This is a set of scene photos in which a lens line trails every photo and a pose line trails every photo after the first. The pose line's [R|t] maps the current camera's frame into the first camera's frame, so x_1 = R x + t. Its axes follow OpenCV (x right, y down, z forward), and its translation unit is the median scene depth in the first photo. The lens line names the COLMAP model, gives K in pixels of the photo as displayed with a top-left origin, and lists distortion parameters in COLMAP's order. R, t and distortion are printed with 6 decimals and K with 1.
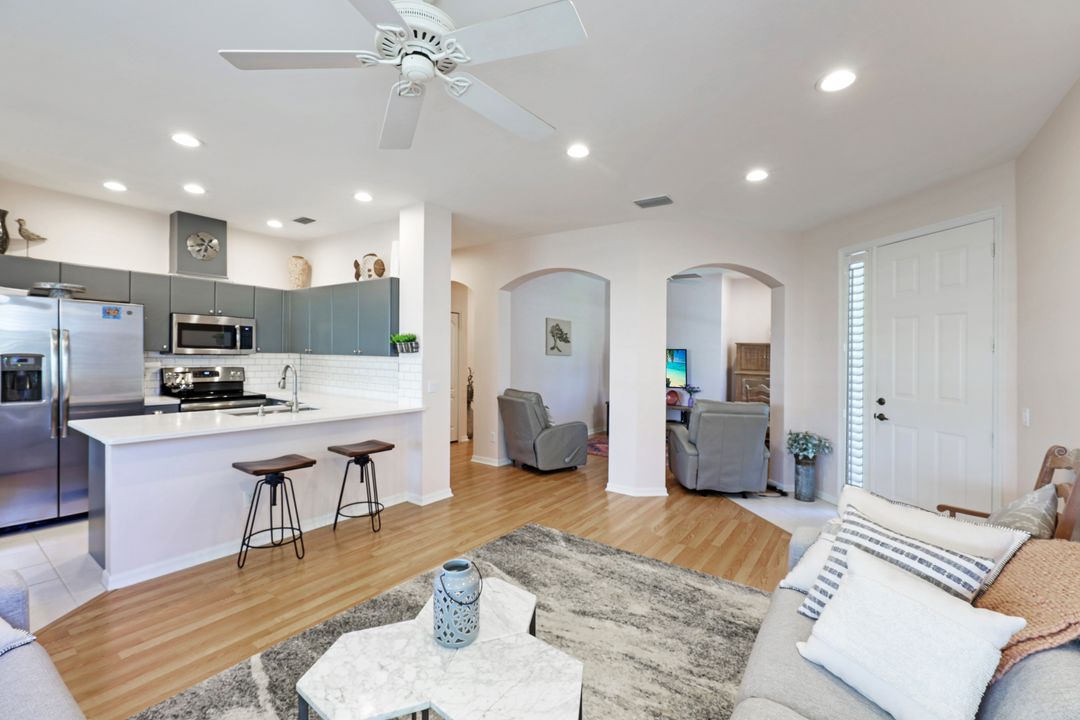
lens RADIAL K [[455.2, 0, 543.7], [0, 455.2, 357.0], [0, 0, 1]] dist [-0.000357, -0.000050]
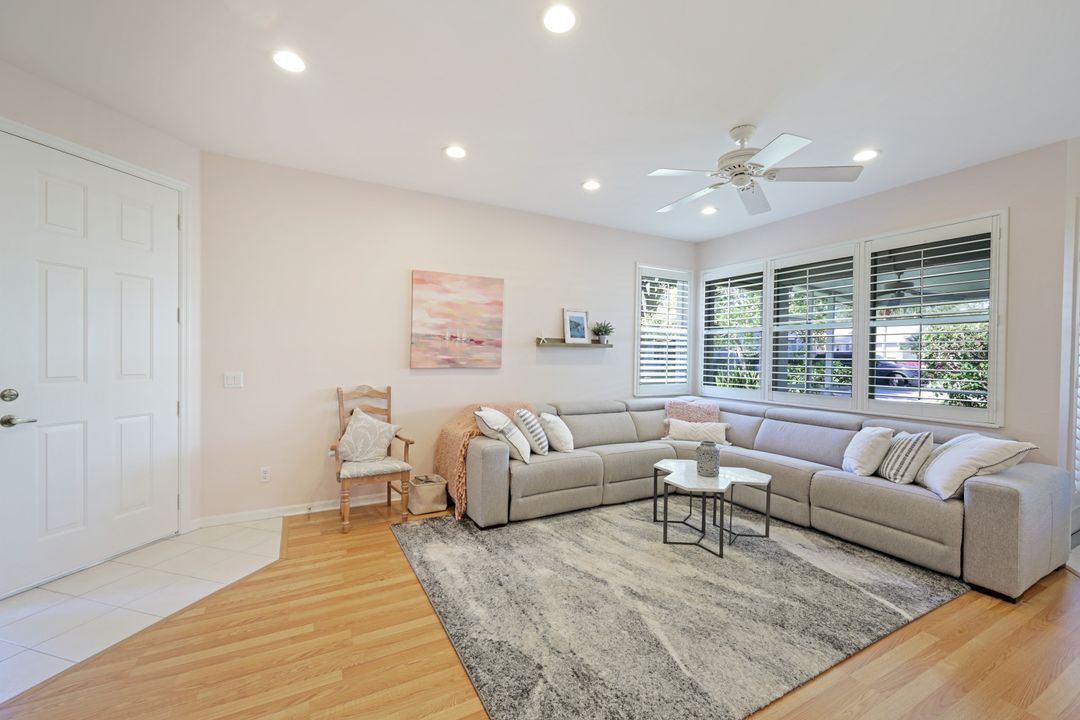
lens RADIAL K [[450.4, 0, 540.0], [0, 450.4, 360.0], [0, 0, 1]] dist [0.008340, -0.000144]
pose [[-0.896051, -0.036809, 0.442423, -0.159667], [-0.029120, 0.999284, 0.024162, 0.013787], [-0.442995, 0.008766, -0.896481, 1.309454]]
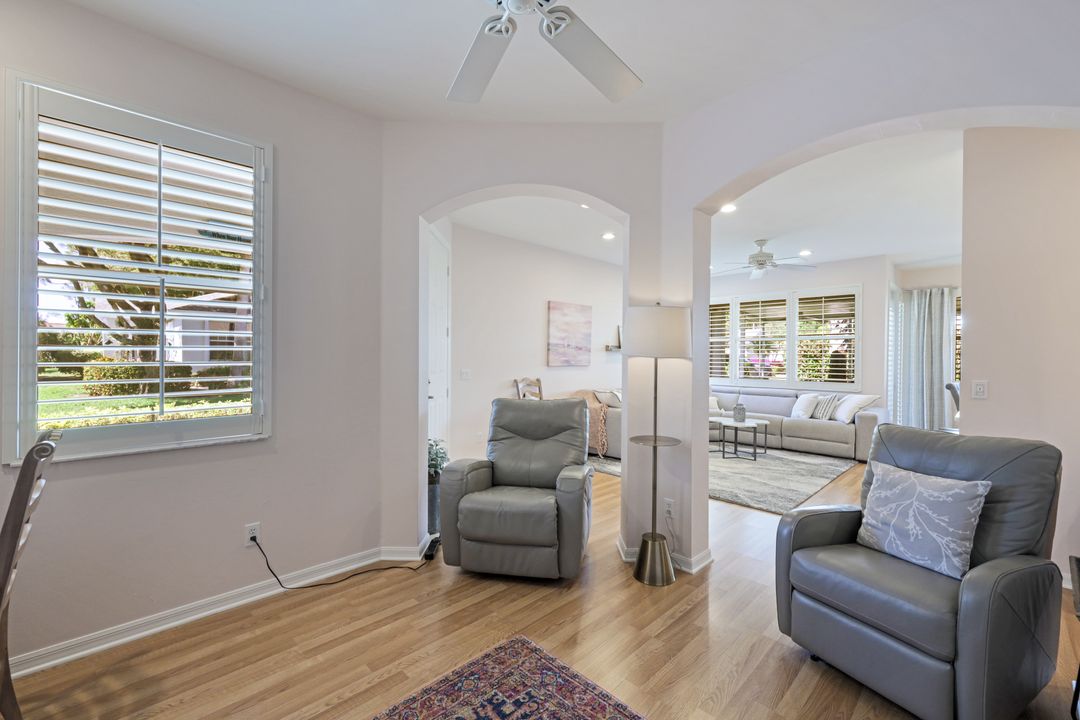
lens RADIAL K [[455.2, 0, 543.7], [0, 455.2, 357.0], [0, 0, 1]] dist [-0.000357, -0.000050]
pose [[-0.982746, -0.027330, 0.182932, 0.322911], [-0.026296, 0.999622, 0.008076, 0.022839], [-0.183084, 0.003126, -0.983092, 2.106773]]
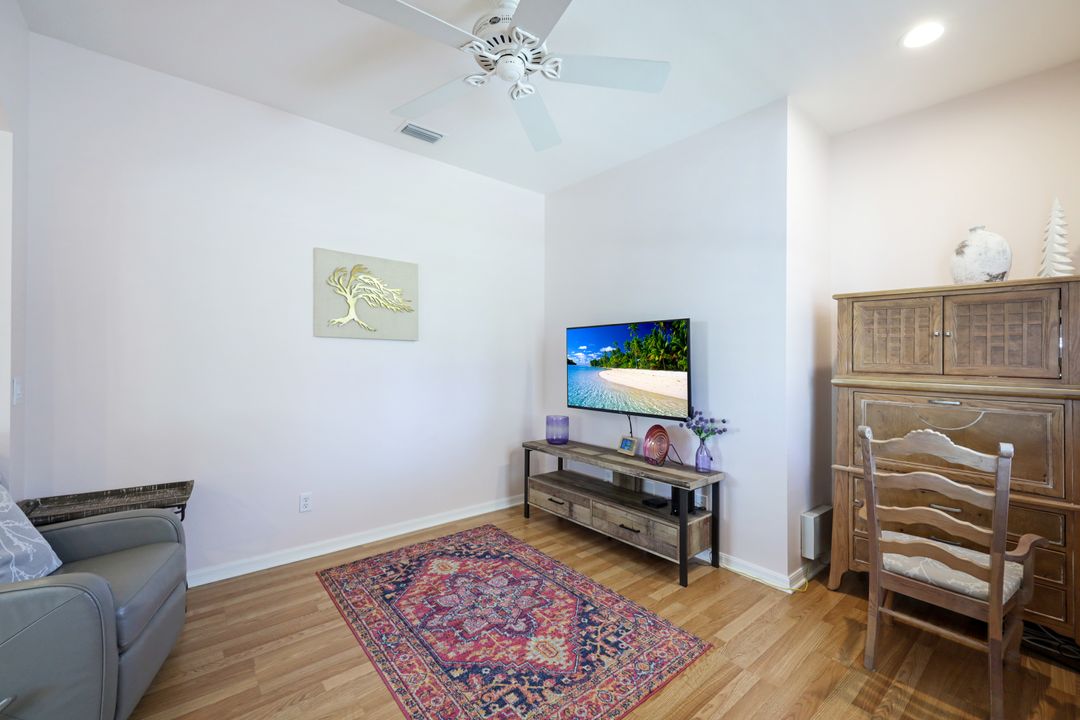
lens RADIAL K [[455.2, 0, 543.7], [0, 455.2, 357.0], [0, 0, 1]] dist [-0.000357, -0.000050]
pose [[0.961743, -0.008340, -0.273828, 0.600378], [0.005020, 0.999905, -0.012823, 0.040076], [0.273909, 0.010958, 0.961693, 1.200844]]
